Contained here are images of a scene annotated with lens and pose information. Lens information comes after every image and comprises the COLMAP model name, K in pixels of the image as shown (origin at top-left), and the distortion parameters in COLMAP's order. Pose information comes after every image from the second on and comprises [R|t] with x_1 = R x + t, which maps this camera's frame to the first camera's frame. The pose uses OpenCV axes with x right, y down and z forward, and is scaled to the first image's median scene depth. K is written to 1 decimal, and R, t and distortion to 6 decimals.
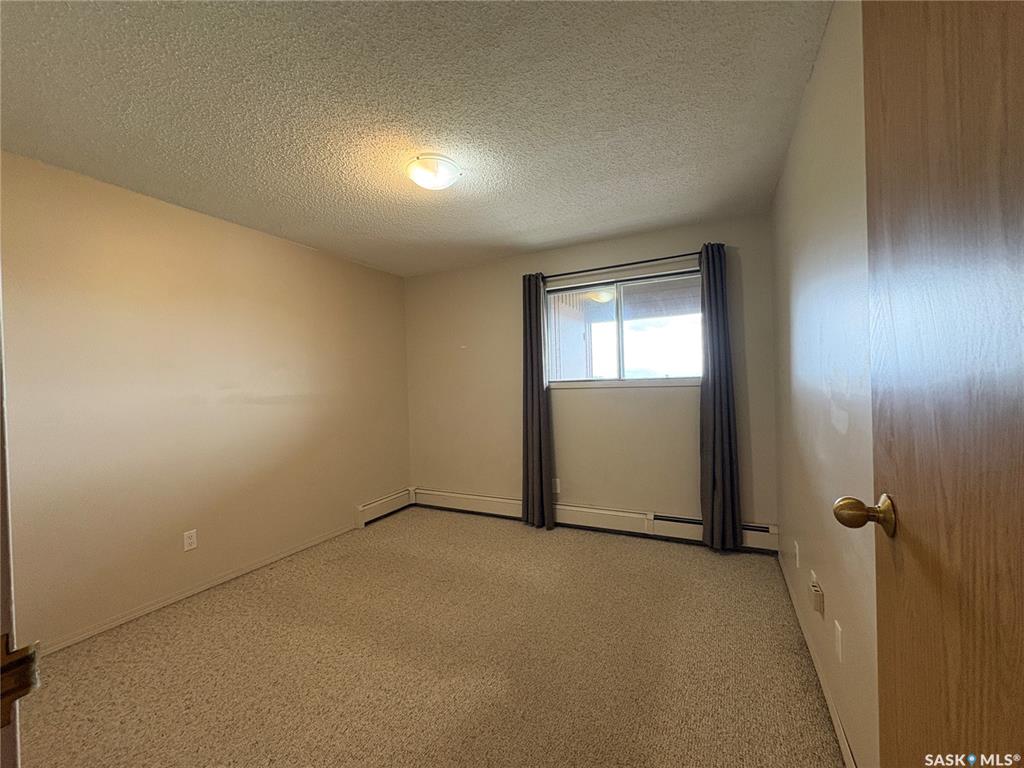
lens RADIAL K [[411.7, 0, 511.7], [0, 411.7, 386.4], [0, 0, 1]] dist [0.000572, -0.000003]
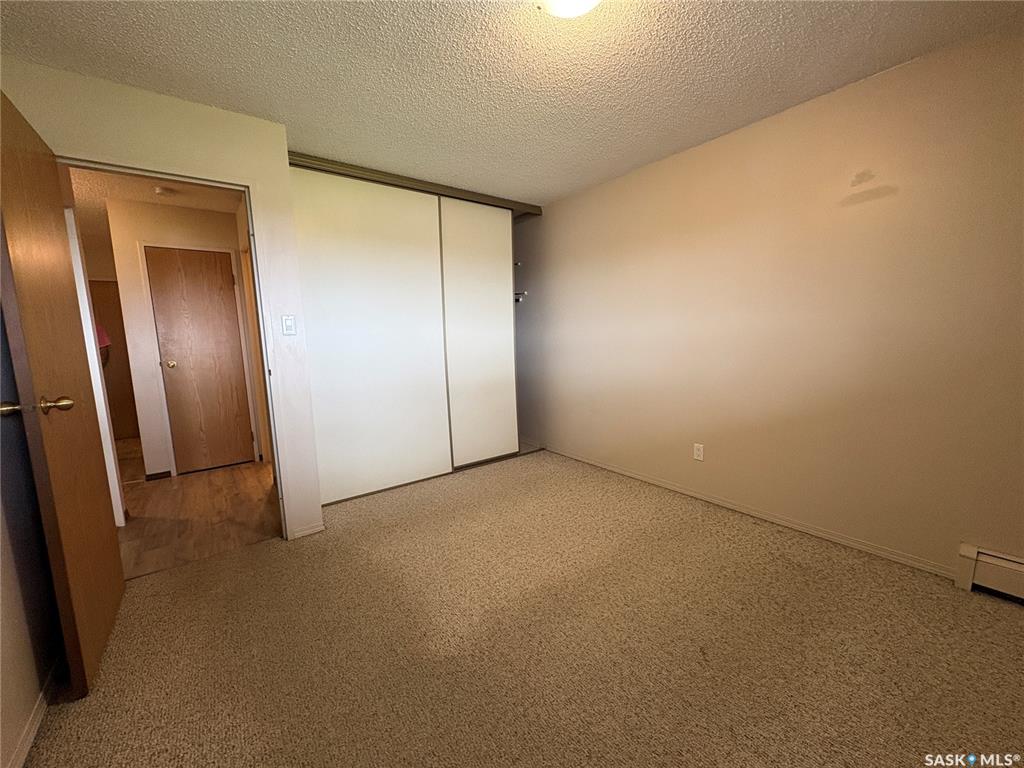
lens RADIAL K [[411.7, 0, 513.7], [0, 411.7, 385.4], [0, 0, 1]] dist [0.000572, -0.000003]
pose [[-0.437081, 0.153570, -0.886215, 0.393801], [0.031277, 0.987315, 0.155663, -0.003624], [0.898878, 0.040319, -0.436340, 0.939259]]
